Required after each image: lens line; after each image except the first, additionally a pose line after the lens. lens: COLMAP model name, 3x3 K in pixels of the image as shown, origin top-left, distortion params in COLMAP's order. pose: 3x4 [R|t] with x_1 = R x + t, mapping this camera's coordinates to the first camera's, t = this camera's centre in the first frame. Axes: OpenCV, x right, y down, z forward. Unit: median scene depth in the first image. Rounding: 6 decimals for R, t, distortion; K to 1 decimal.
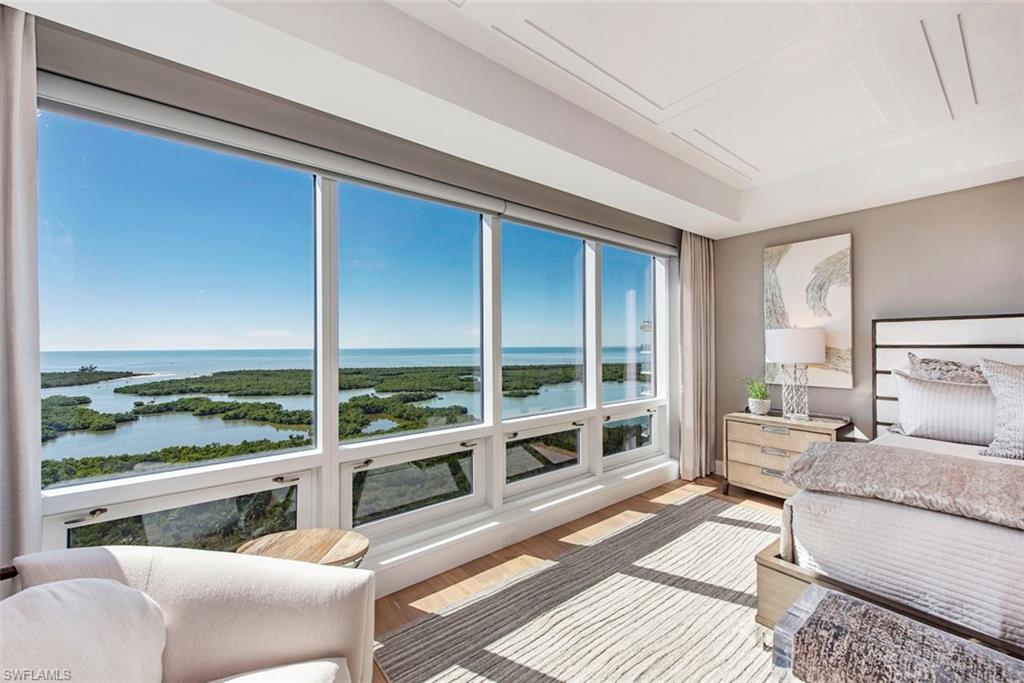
lens RADIAL K [[411.5, 0, 512.0], [0, 411.5, 341.5], [0, 0, 1]] dist [-0.000464, -0.000203]
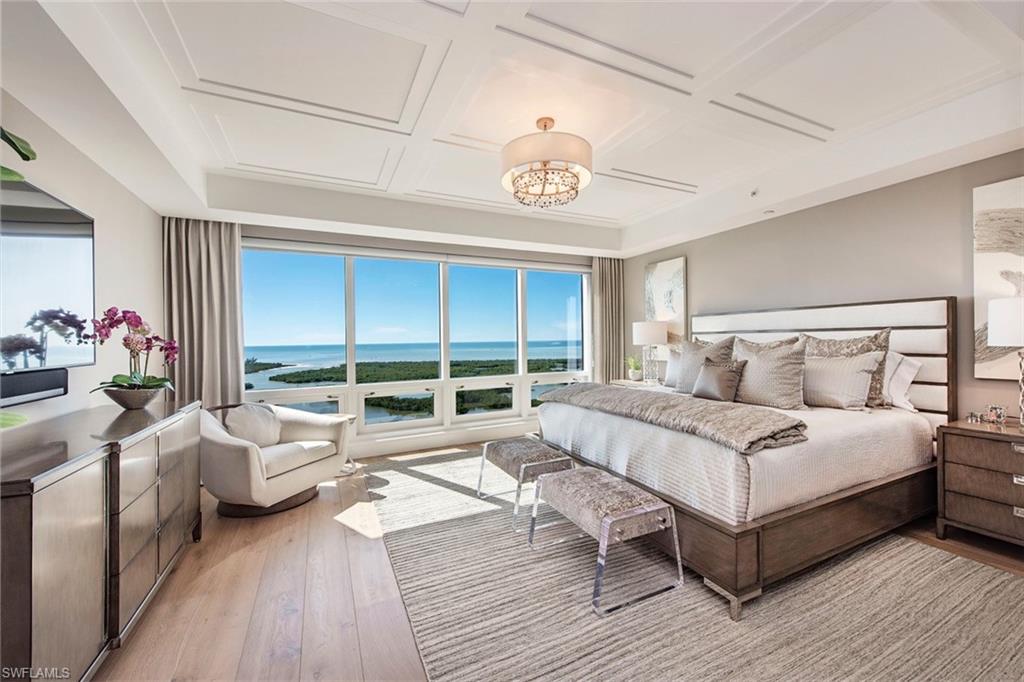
lens RADIAL K [[406.6, 0, 514.4], [0, 406.6, 335.7], [0, 0, 1]] dist [0.000183, -0.000023]
pose [[0.974561, -0.012599, -0.223767, 0.437338], [0.012995, 0.999916, 0.000295, 0.008928], [0.223744, -0.003196, 0.974643, -0.444471]]
